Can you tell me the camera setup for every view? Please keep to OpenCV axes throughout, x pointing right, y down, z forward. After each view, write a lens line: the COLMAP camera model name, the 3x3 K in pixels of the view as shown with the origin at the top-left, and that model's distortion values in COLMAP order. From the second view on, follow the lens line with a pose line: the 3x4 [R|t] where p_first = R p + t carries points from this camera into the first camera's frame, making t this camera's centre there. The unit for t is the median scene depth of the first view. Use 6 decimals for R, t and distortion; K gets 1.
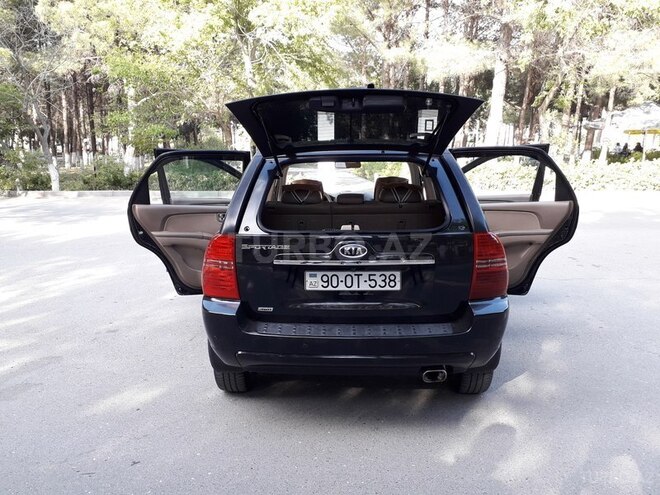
lens RADIAL K [[553.0, 0, 330.0], [0, 553.0, 247.5], [0, 0, 1]] dist [0.097824, -0.171591]
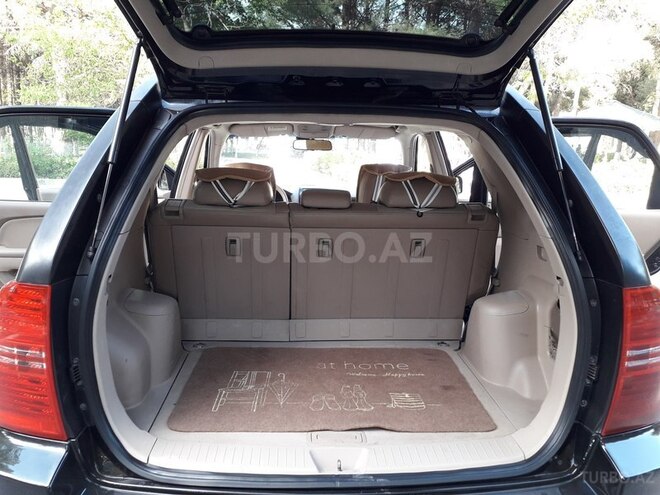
lens RADIAL K [[553.0, 0, 330.0], [0, 553.0, 247.5], [0, 0, 1]] dist [0.097824, -0.171591]
pose [[0.996199, 0.012412, 0.086216, -0.005299], [-0.013235, 0.999872, 0.008982, -0.056227], [-0.086093, -0.010089, 0.996236, 0.570160]]
